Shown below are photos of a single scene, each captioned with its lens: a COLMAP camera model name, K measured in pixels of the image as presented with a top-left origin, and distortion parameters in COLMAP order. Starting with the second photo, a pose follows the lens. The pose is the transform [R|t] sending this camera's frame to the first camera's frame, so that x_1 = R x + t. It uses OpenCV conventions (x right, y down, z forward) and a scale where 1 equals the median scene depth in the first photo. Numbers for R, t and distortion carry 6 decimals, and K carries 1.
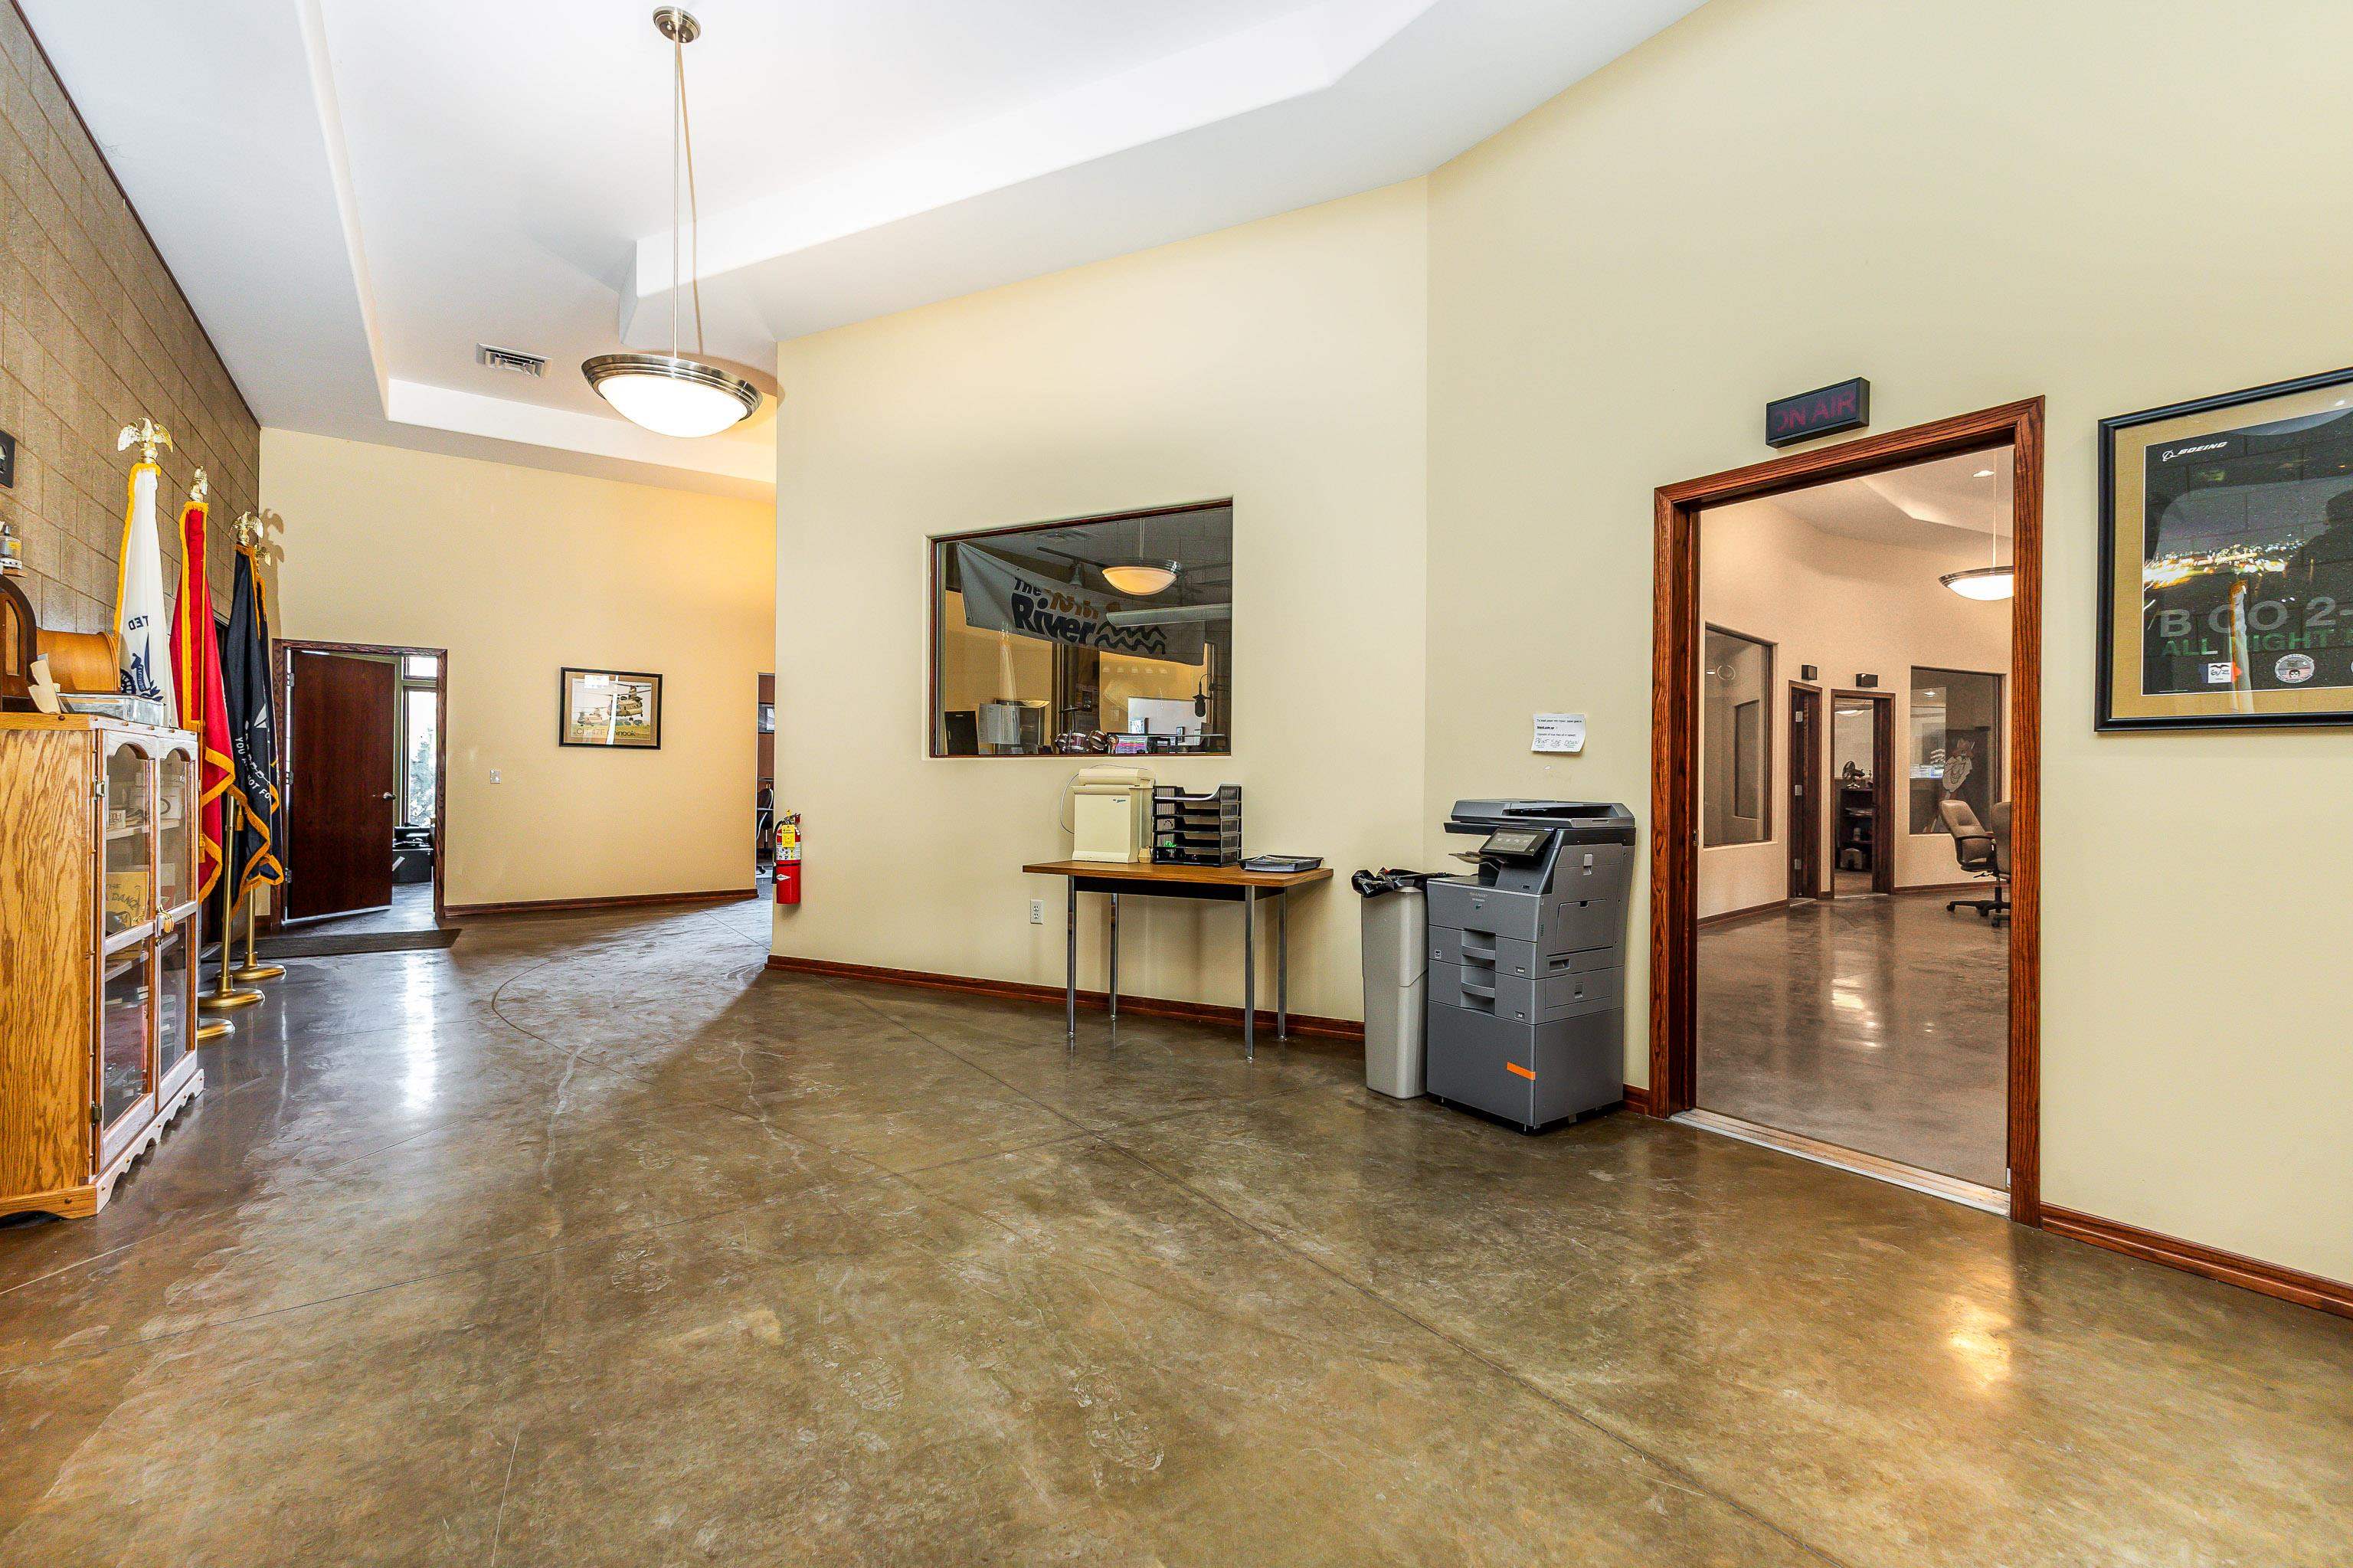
lens RADIAL K [[1042.4, 0, 1169.8], [0, 1042.4, 782.4], [0, 0, 1]] dist [0.008571, -0.000530]
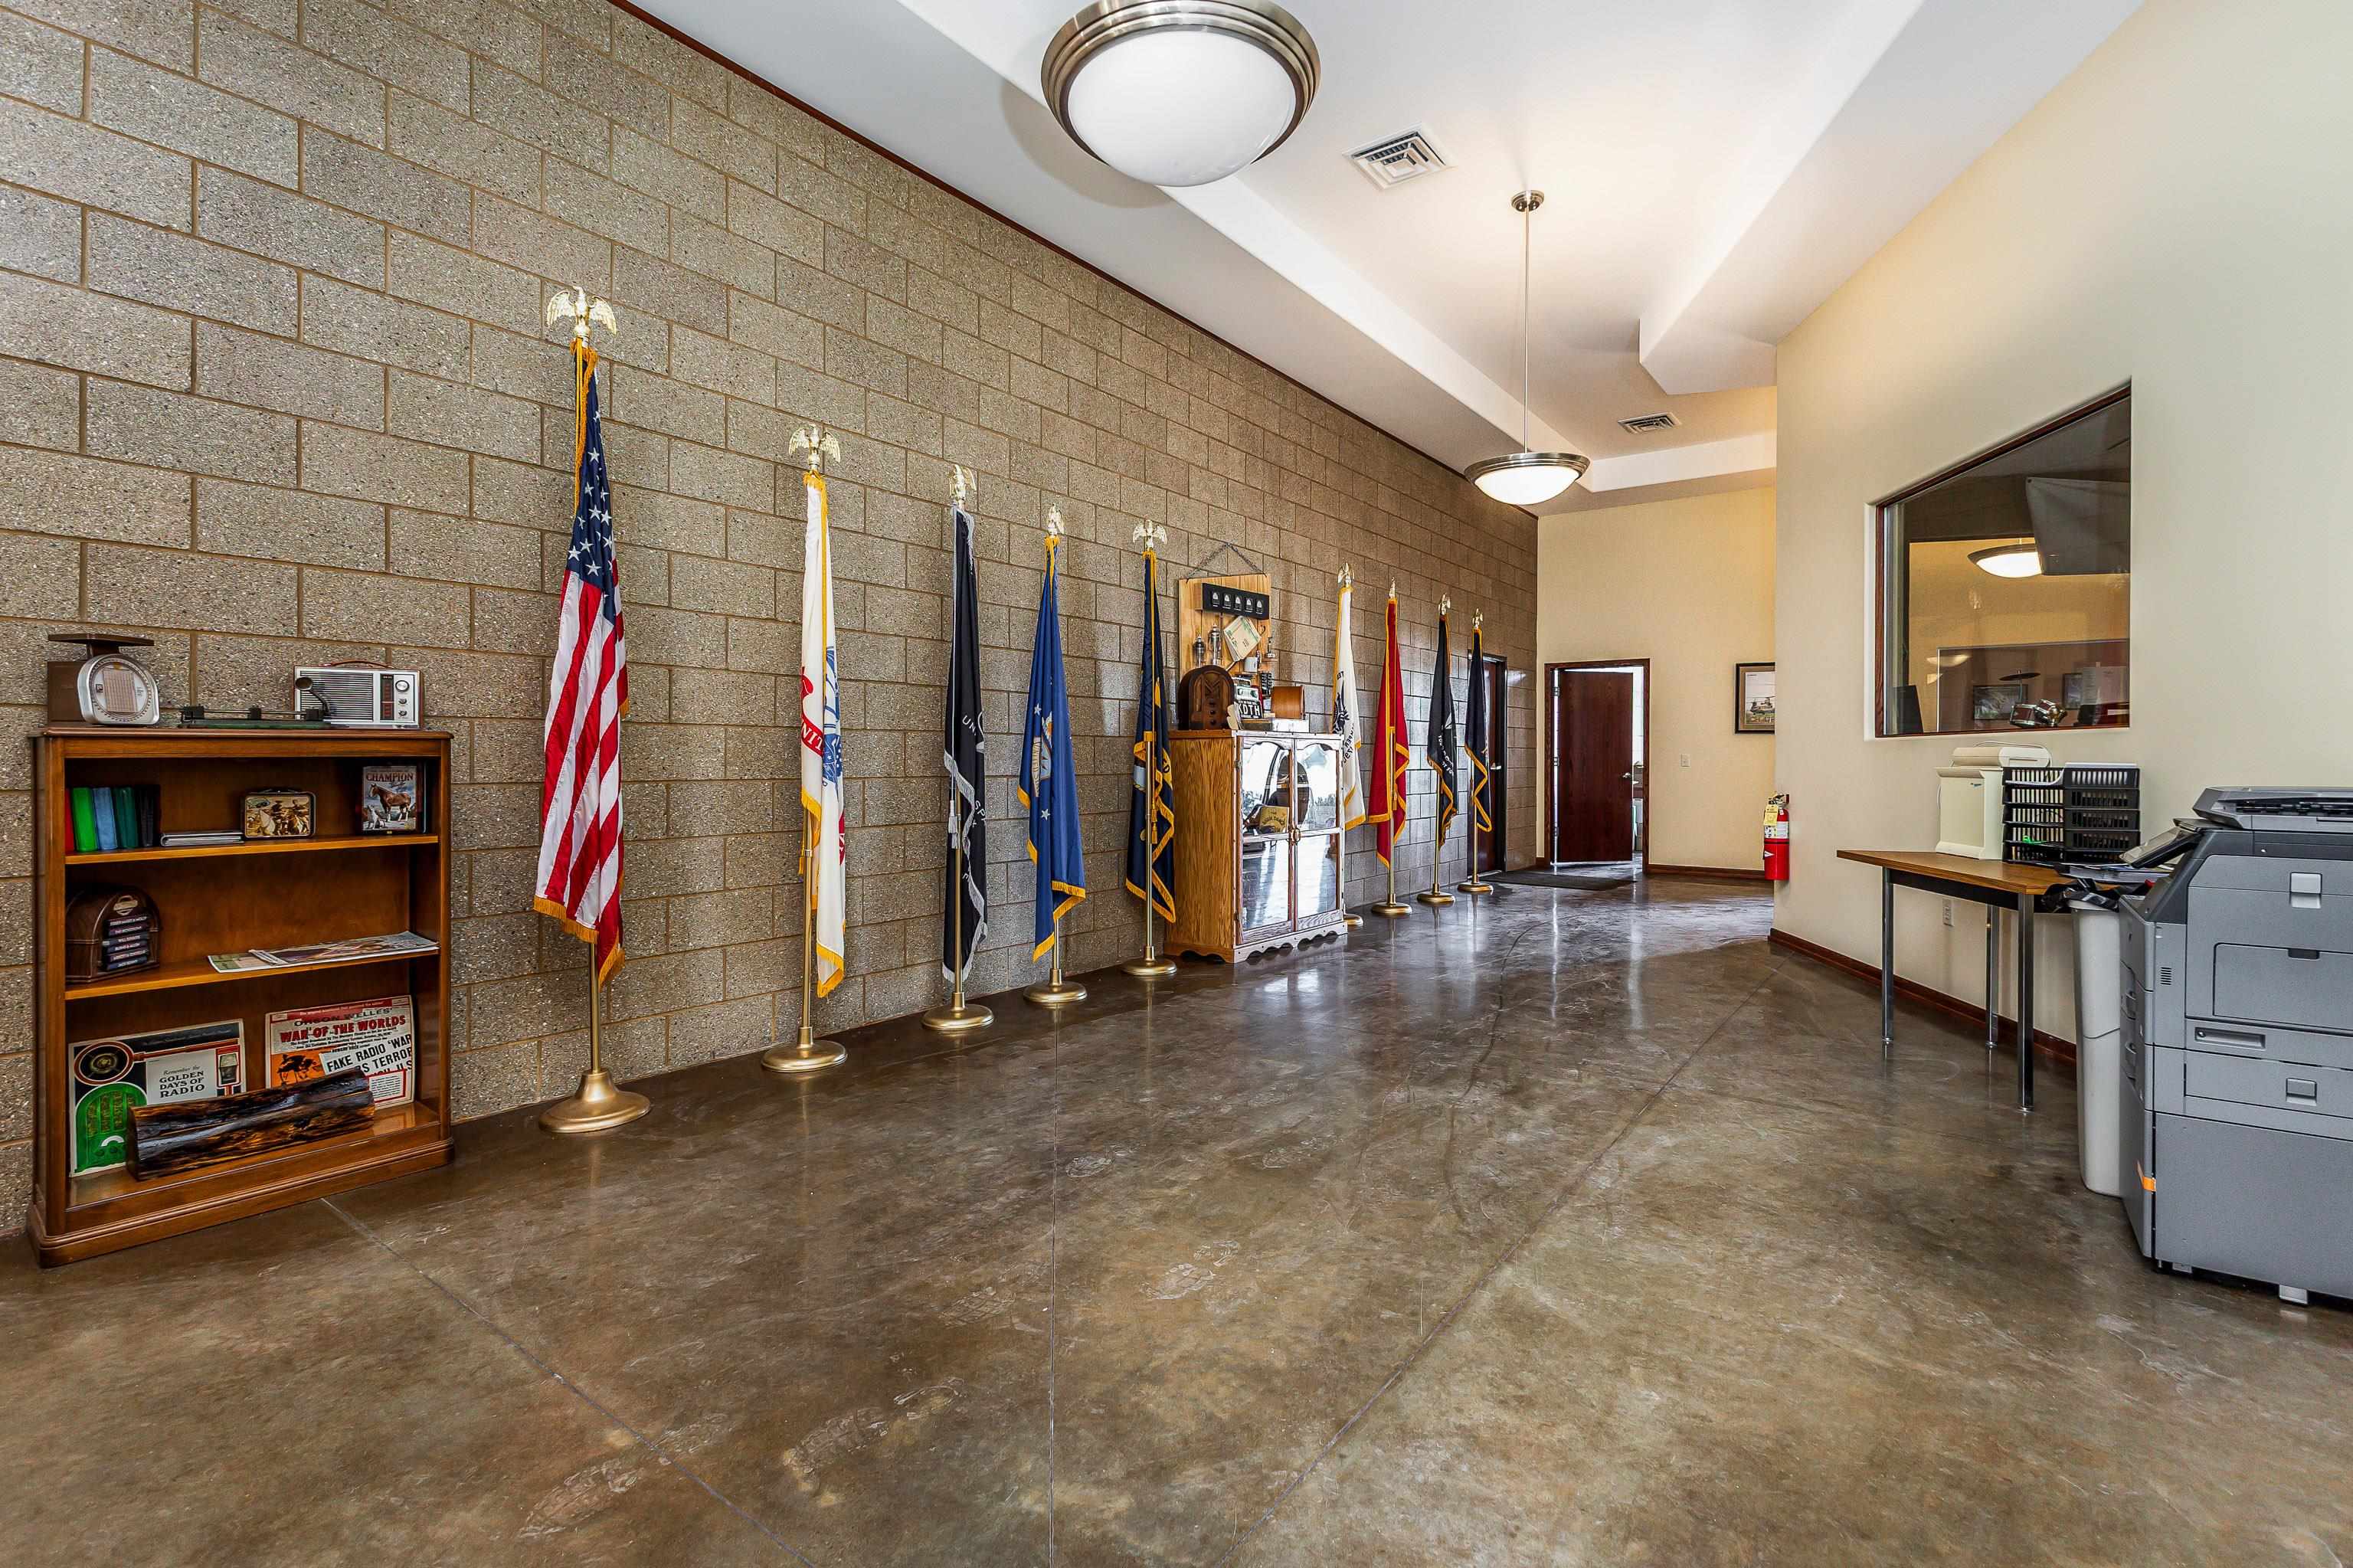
lens RADIAL K [[1042.4, 0, 1179.1], [0, 1042.4, 767.9], [0, 0, 1]] dist [0.008571, -0.000530]
pose [[0.332337, 0.005333, -0.943146, 0.905988], [-0.006567, 0.999973, 0.003340, 0.008142], [0.943138, 0.005084, 0.332363, 0.185822]]
